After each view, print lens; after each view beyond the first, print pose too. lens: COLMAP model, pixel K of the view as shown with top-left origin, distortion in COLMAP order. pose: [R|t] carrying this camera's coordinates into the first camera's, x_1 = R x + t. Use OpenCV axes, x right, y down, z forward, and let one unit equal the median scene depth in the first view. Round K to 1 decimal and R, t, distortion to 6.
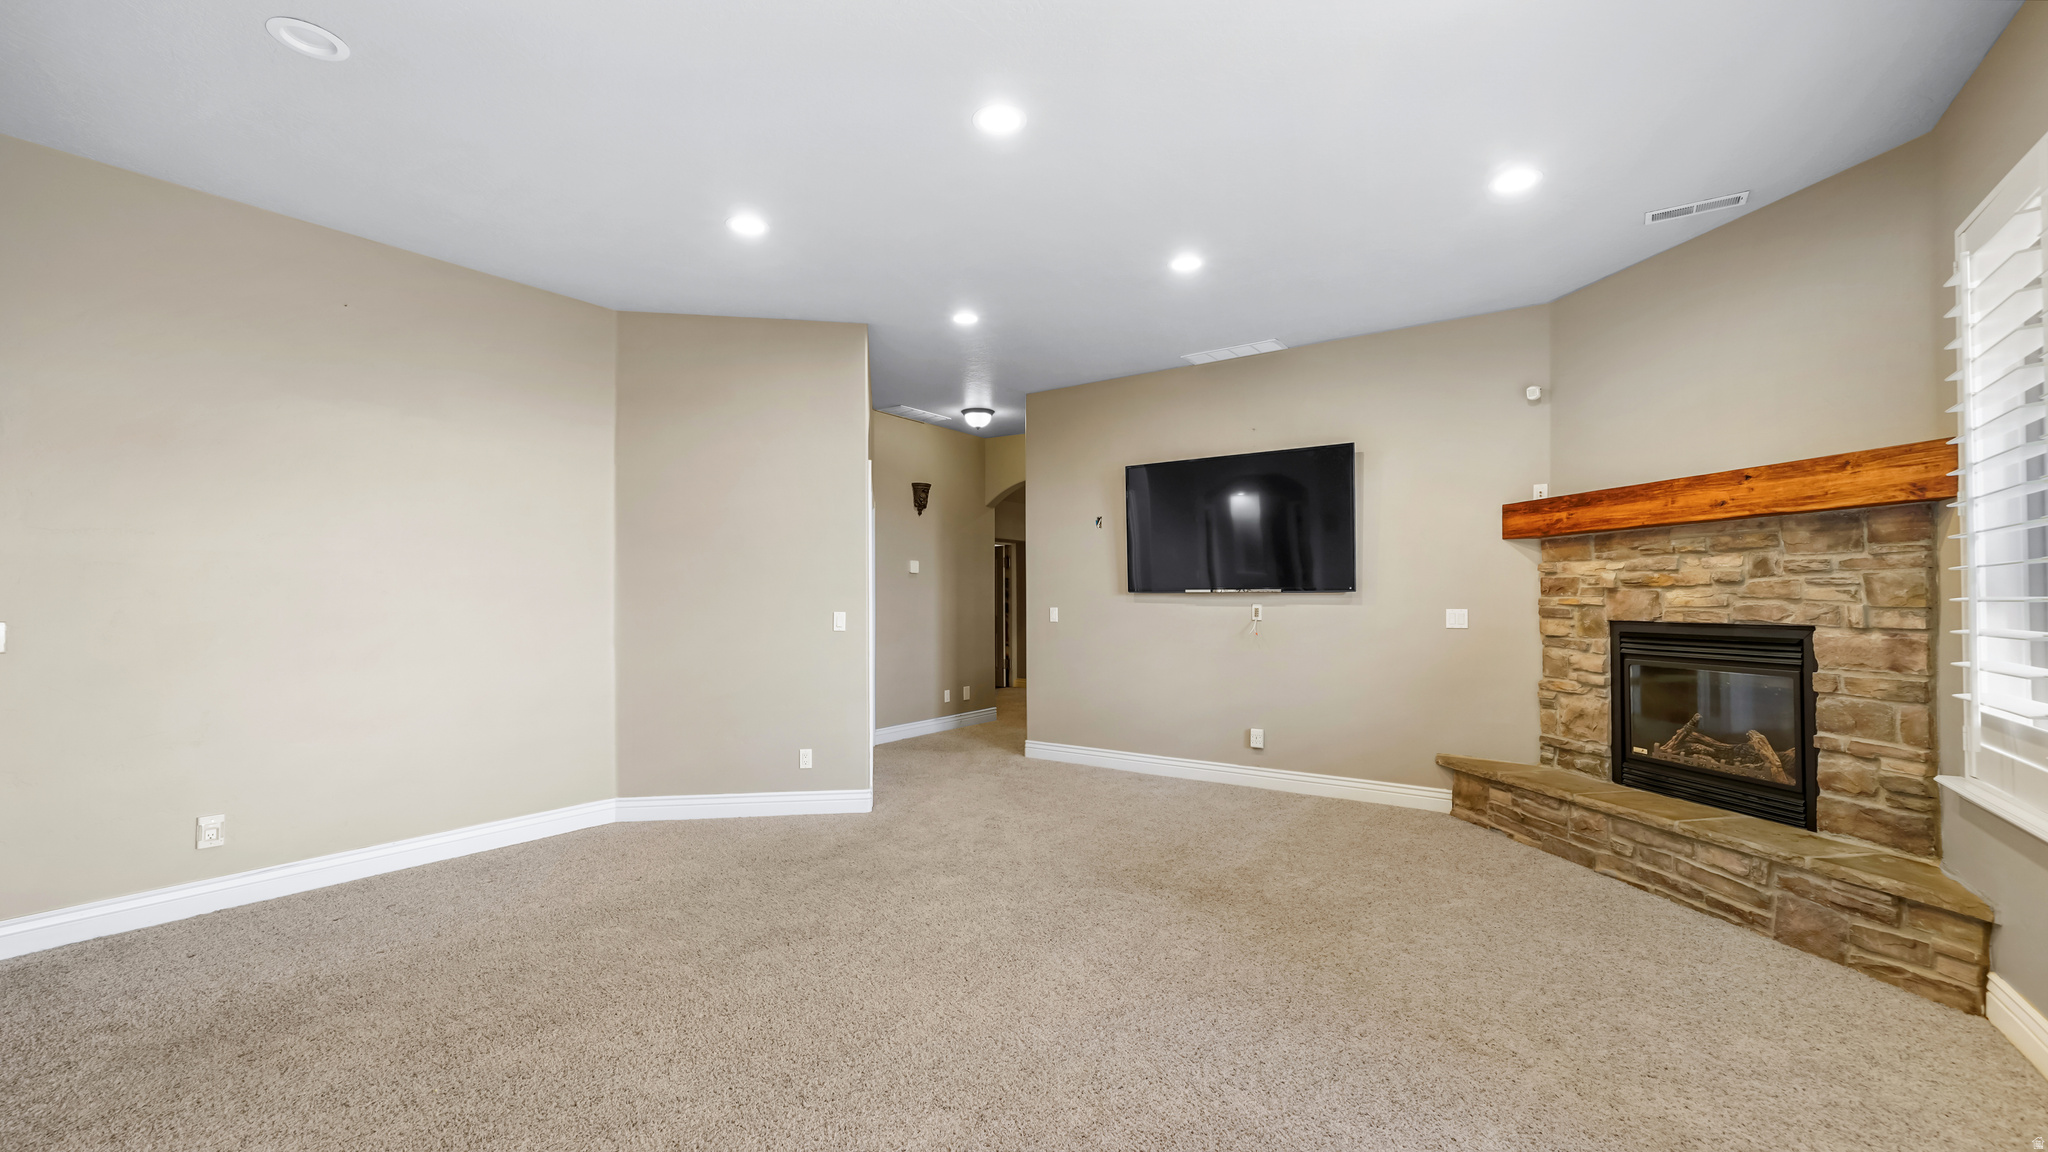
lens RADIAL K [[831.7, 0, 1011.7], [0, 831.7, 587.8], [0, 0, 1]] dist [-0.004568, 0.001162]
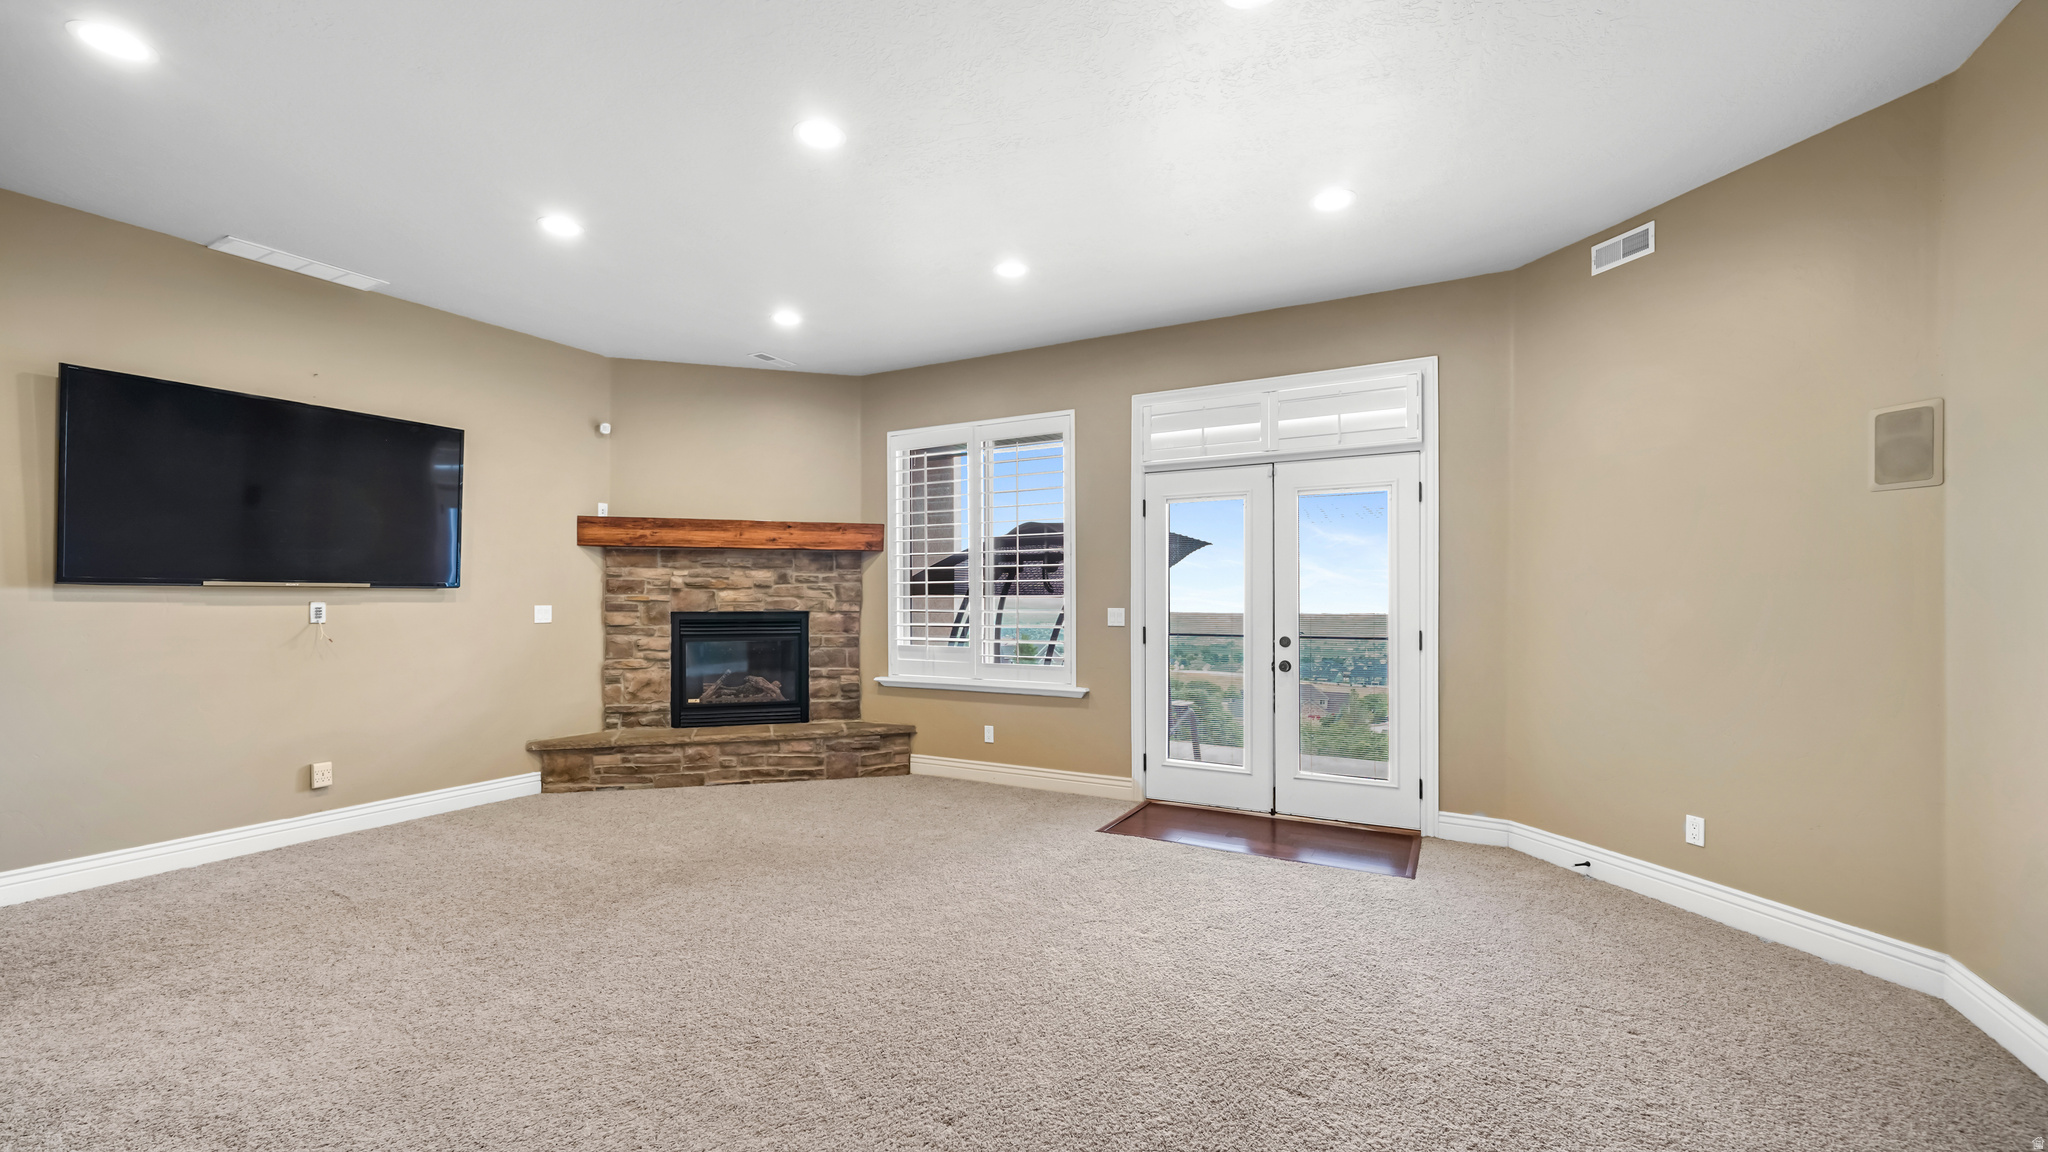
lens RADIAL K [[831.7, 0, 1012.4], [0, 831.7, 587.1], [0, 0, 1]] dist [-0.004568, 0.001162]
pose [[-0.120937, 0.013105, 0.992574, -0.802923], [-0.015334, 0.999769, -0.015069, 0.011117], [-0.992542, -0.017043, -0.120708, 0.661437]]
